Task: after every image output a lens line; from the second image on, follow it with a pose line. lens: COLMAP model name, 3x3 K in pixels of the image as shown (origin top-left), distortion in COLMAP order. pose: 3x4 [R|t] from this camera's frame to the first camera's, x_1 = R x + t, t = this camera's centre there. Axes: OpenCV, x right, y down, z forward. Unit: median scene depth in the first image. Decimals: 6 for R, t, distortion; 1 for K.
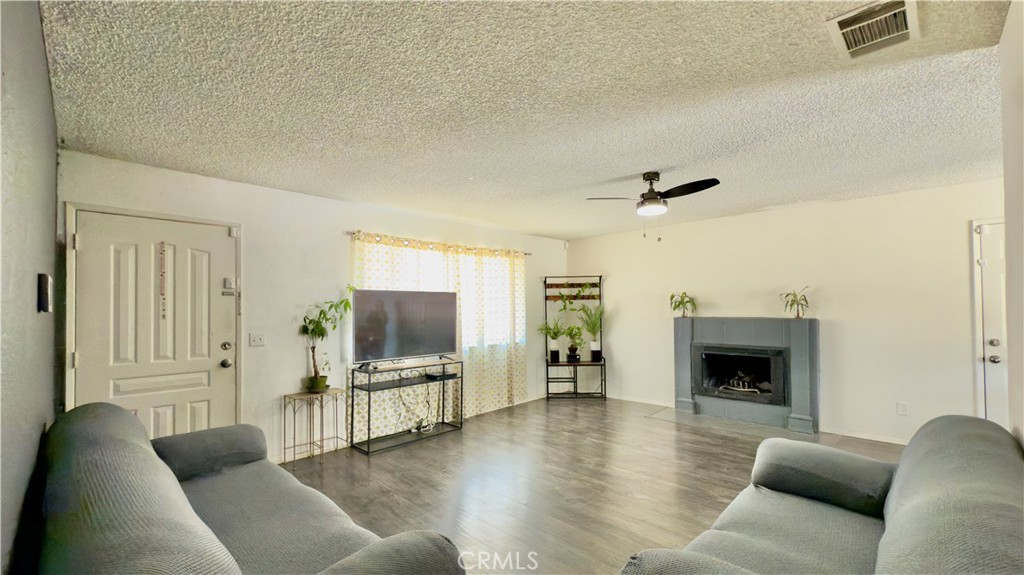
lens RADIAL K [[415.7, 0, 513.7], [0, 415.7, 292.7], [0, 0, 1]] dist [0.000133, -0.000033]
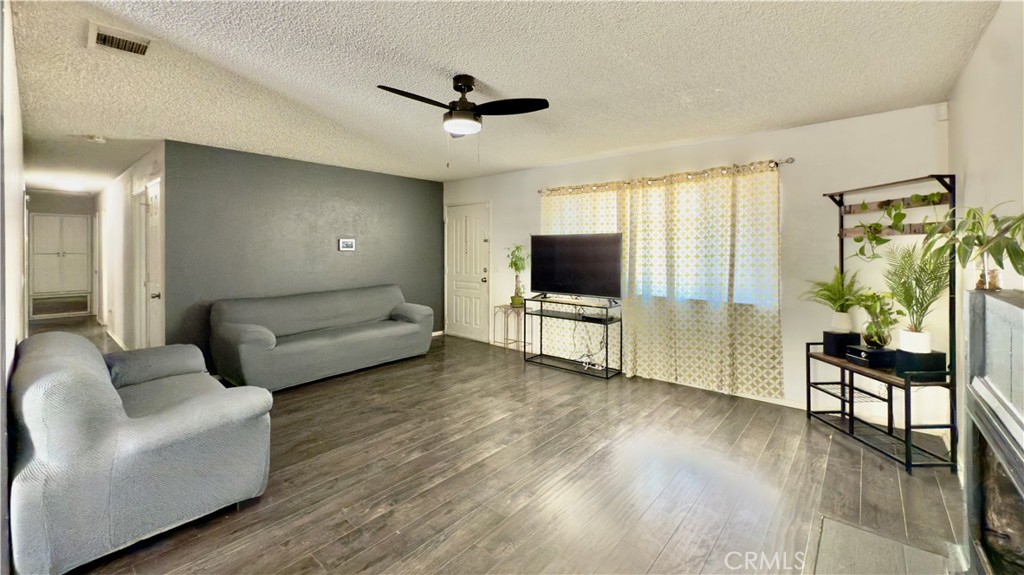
lens RADIAL K [[409.4, 0, 515.5], [0, 409.4, 245.1], [0, 0, 1]] dist [-0.000067, -0.000014]
pose [[0.059611, -0.000140, -0.998222, 0.809574], [0.037327, 0.999301, 0.002089, 0.015938], [0.997524, -0.037385, 0.059575, 0.776372]]
